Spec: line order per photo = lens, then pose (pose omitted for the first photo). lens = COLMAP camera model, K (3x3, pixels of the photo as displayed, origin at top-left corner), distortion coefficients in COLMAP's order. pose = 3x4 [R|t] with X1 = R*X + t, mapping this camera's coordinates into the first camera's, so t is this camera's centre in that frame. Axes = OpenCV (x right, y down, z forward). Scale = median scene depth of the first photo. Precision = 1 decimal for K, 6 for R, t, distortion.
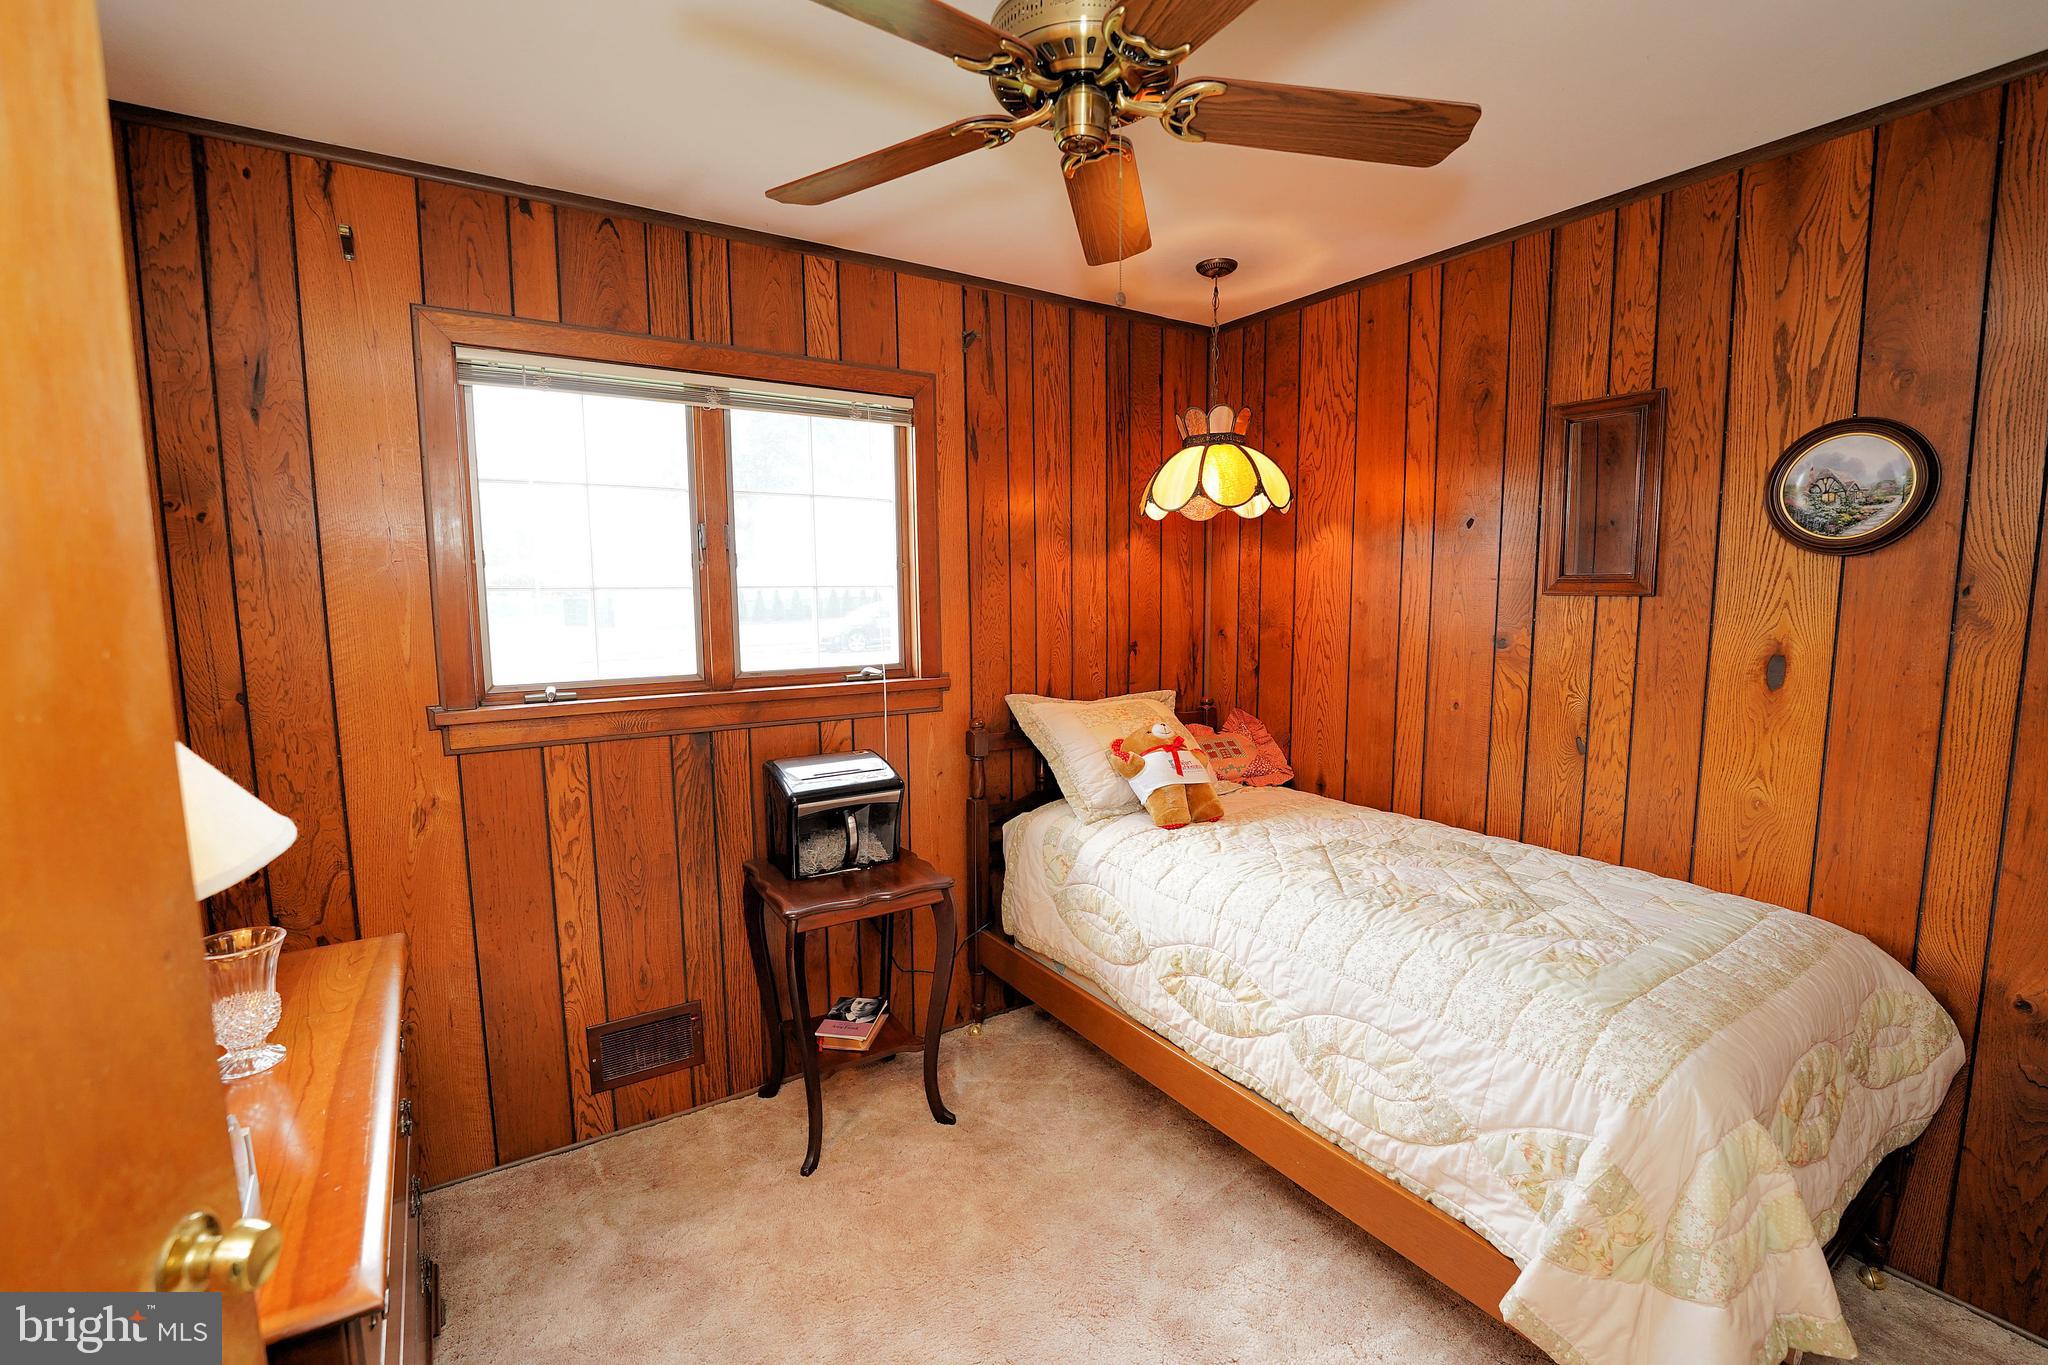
lens RADIAL K [[835.9, 0, 1021.5], [0, 835.9, 685.9], [0, 0, 1]] dist [-0.025476, 0.001118]
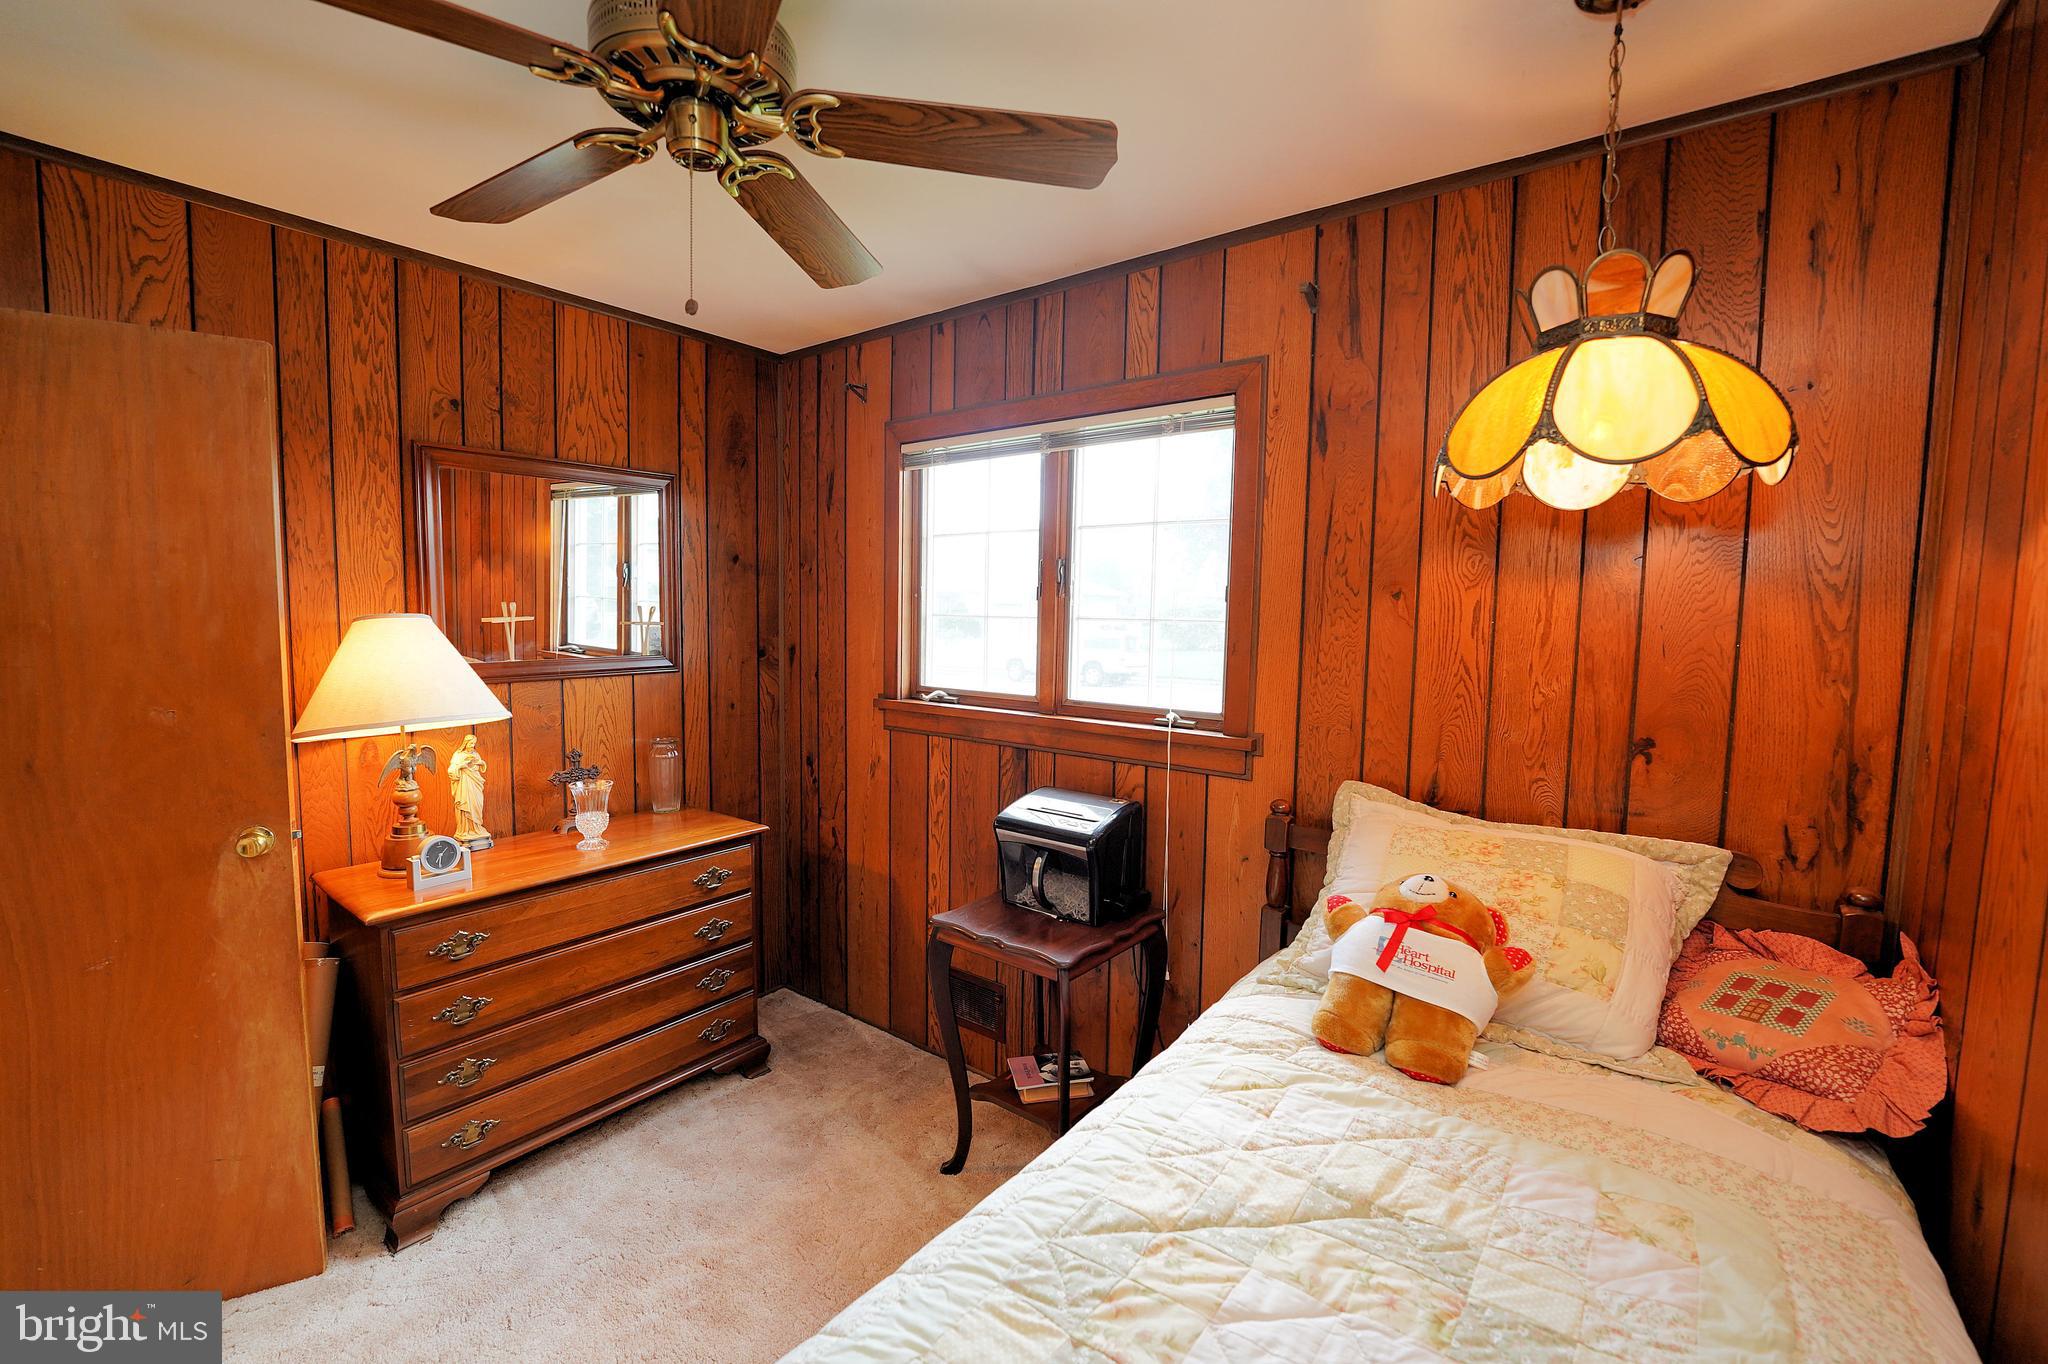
lens RADIAL K [[835.9, 0, 1021.5], [0, 835.9, 685.4], [0, 0, 1]] dist [-0.025476, 0.001118]
pose [[0.359030, 0.094839, -0.928495, 0.612885], [-0.126342, 0.990606, 0.052329, -0.081263], [0.924735, 0.098521, 0.367639, 0.561076]]
